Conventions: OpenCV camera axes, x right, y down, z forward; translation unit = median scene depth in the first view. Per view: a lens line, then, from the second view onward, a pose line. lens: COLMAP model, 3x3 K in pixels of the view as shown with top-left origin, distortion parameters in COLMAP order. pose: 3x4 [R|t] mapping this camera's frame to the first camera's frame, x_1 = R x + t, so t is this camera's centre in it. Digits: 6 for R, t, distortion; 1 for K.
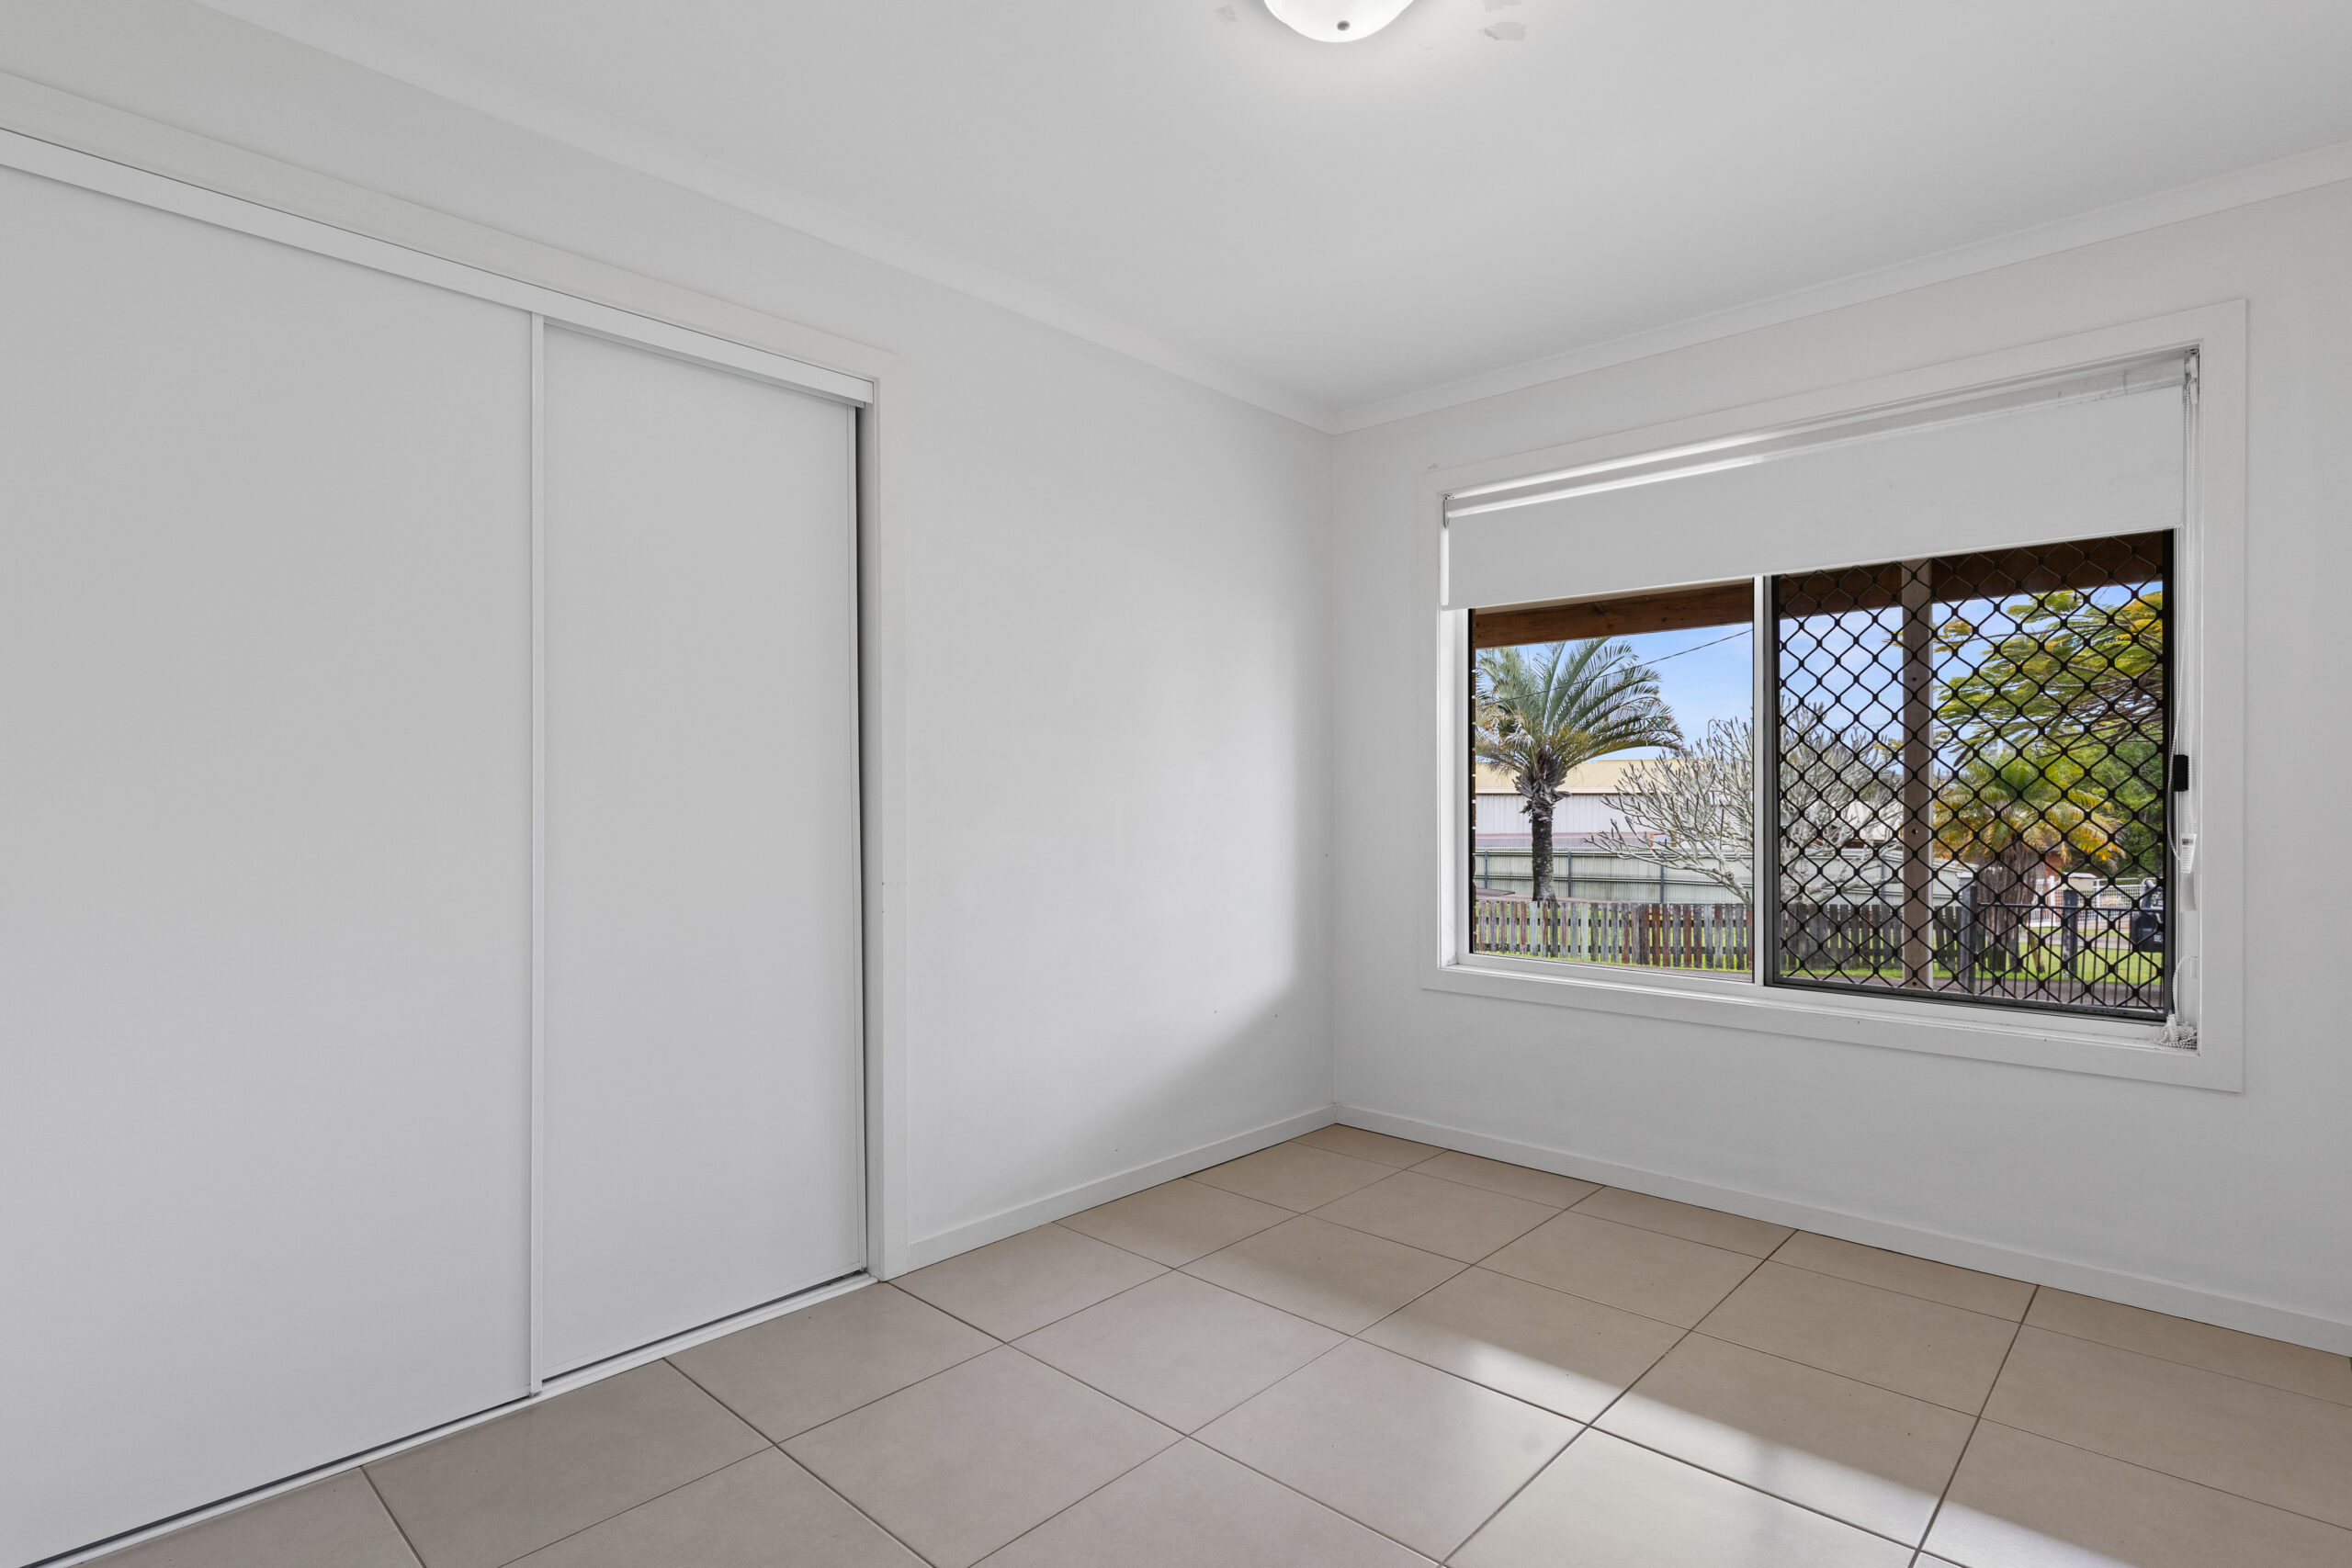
lens RADIAL K [[1164.7, 0, 1176.0], [0, 1164.7, 784.0], [0, 0, 1]] dist [-0.004140, -0.000514]
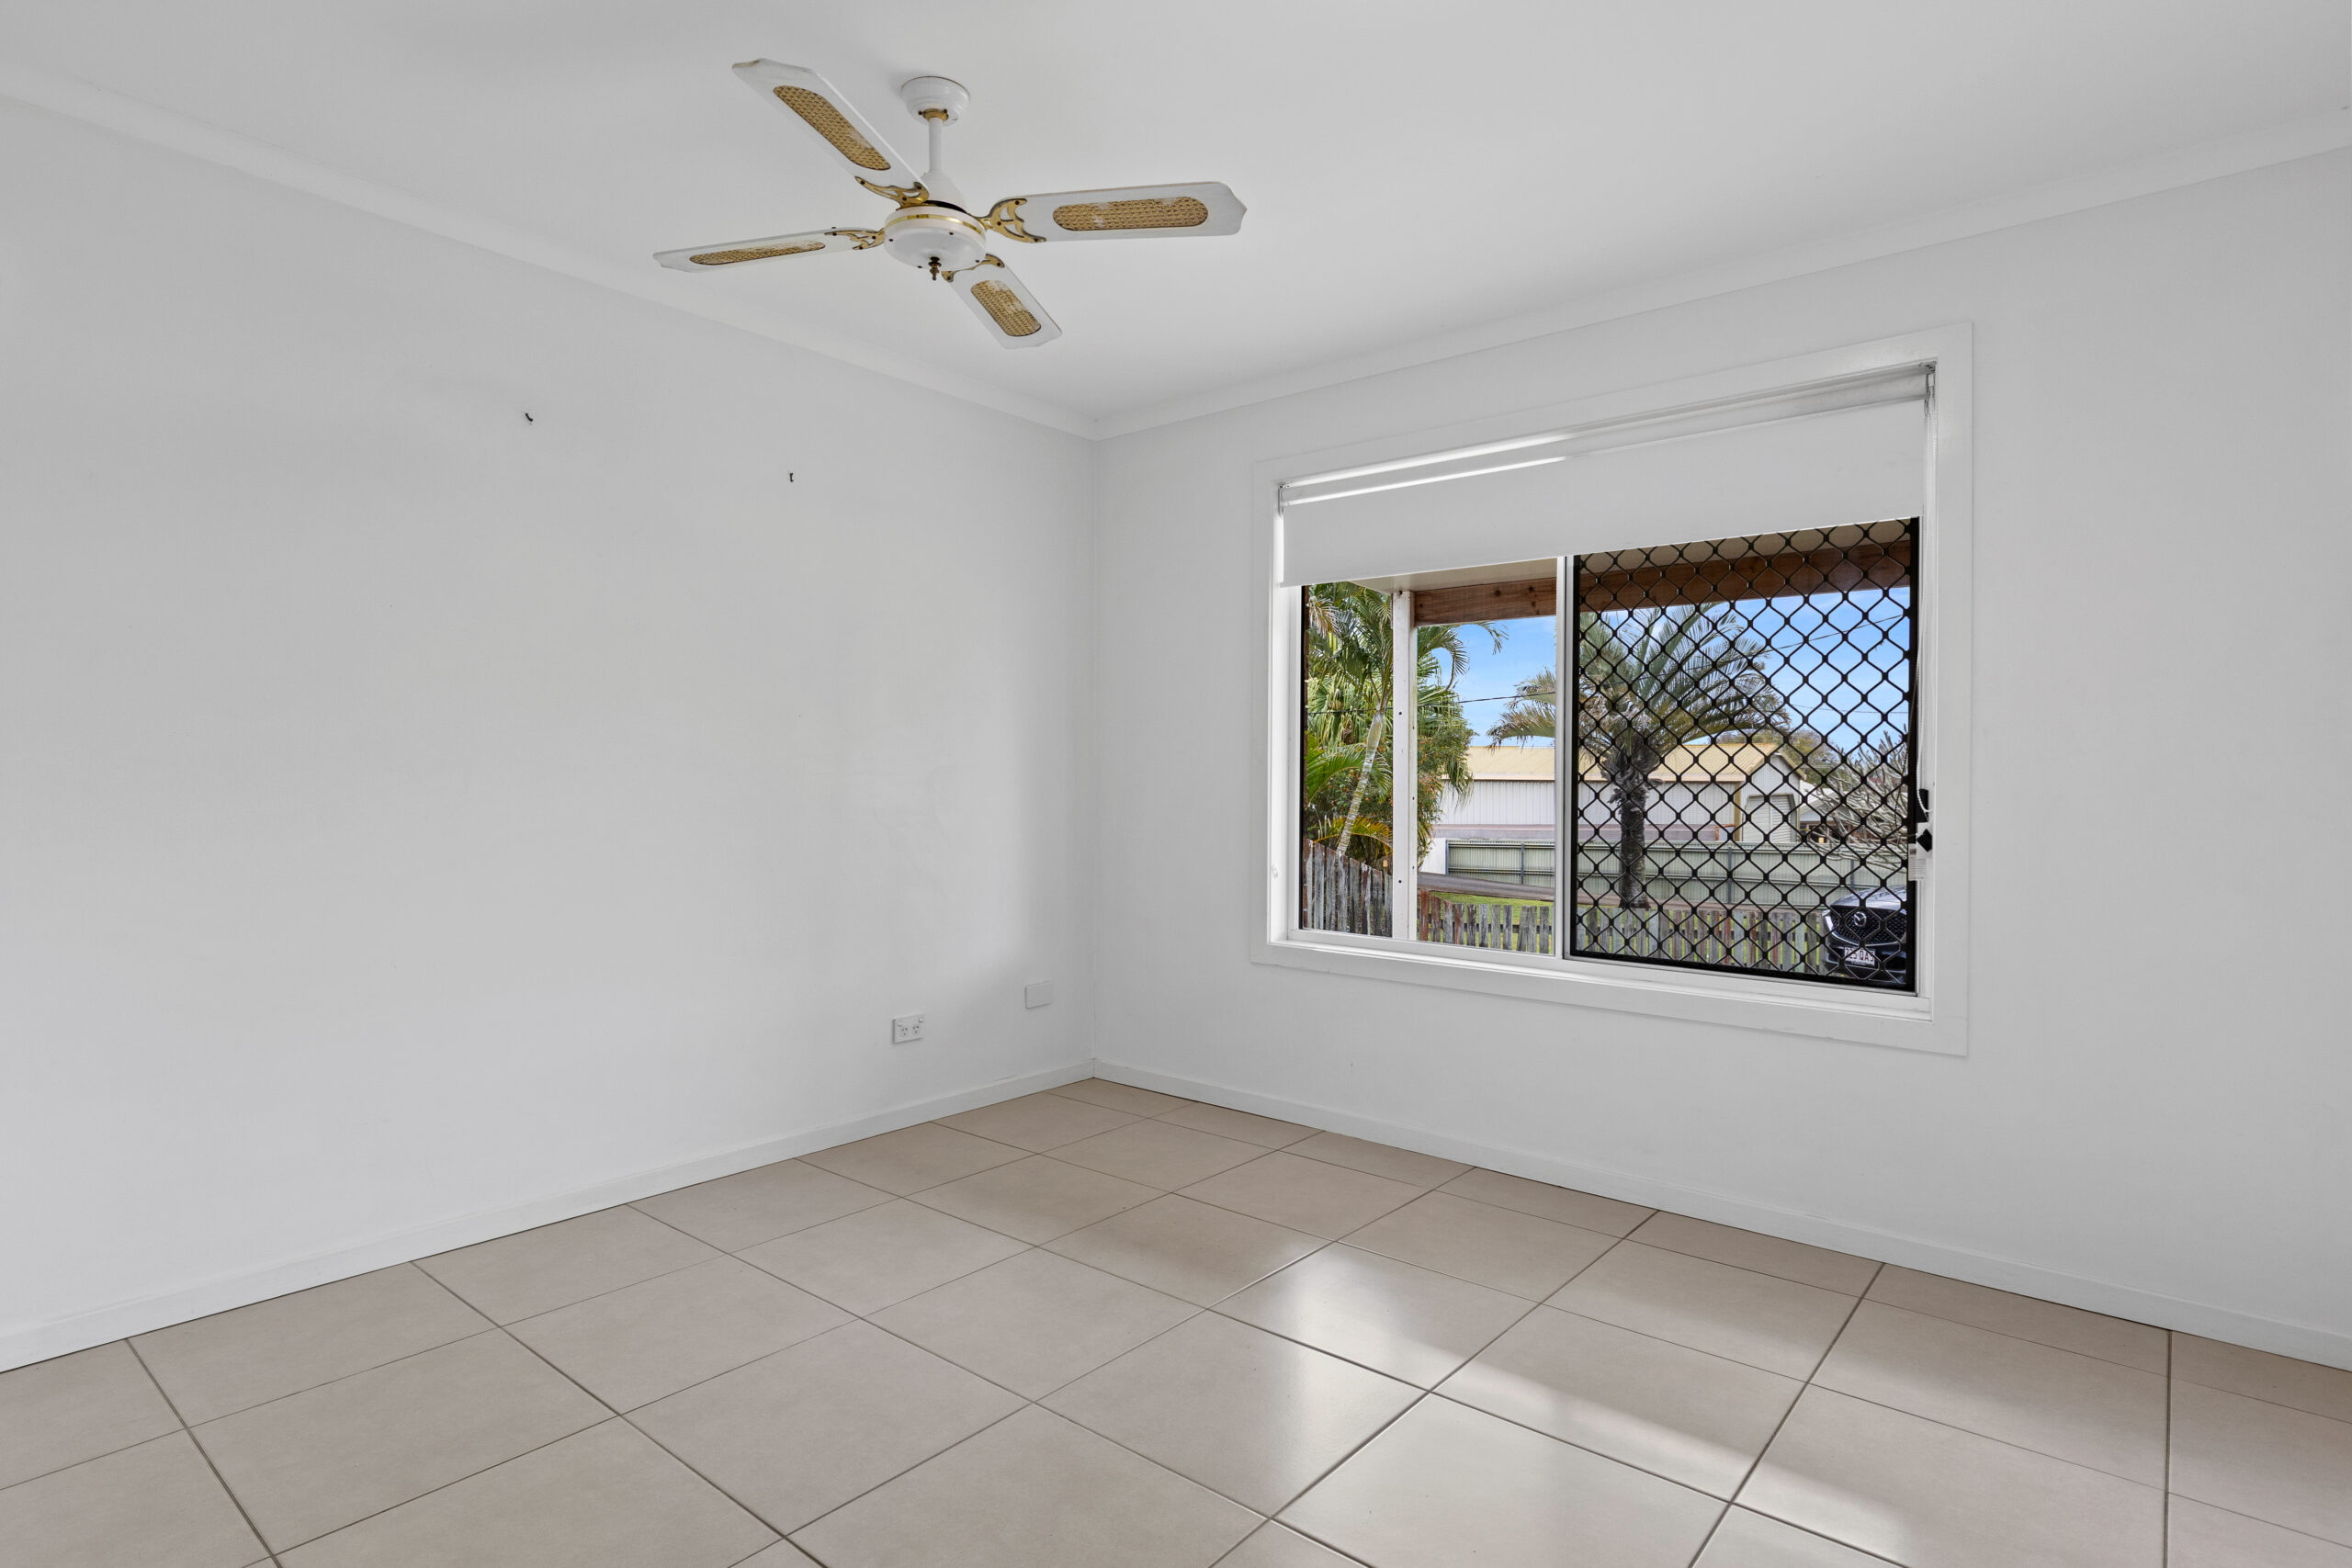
lens RADIAL K [[1246.0, 0, 1176.0], [0, 1246.0, 784.0], [0, 0, 1]] dist [0.001363, -0.000837]
pose [[0.999323, 0.006739, 0.036164, 0.111956], [-0.007363, 0.999826, 0.017153, -0.002216], [-0.036042, -0.017408, 0.999199, -0.105809]]
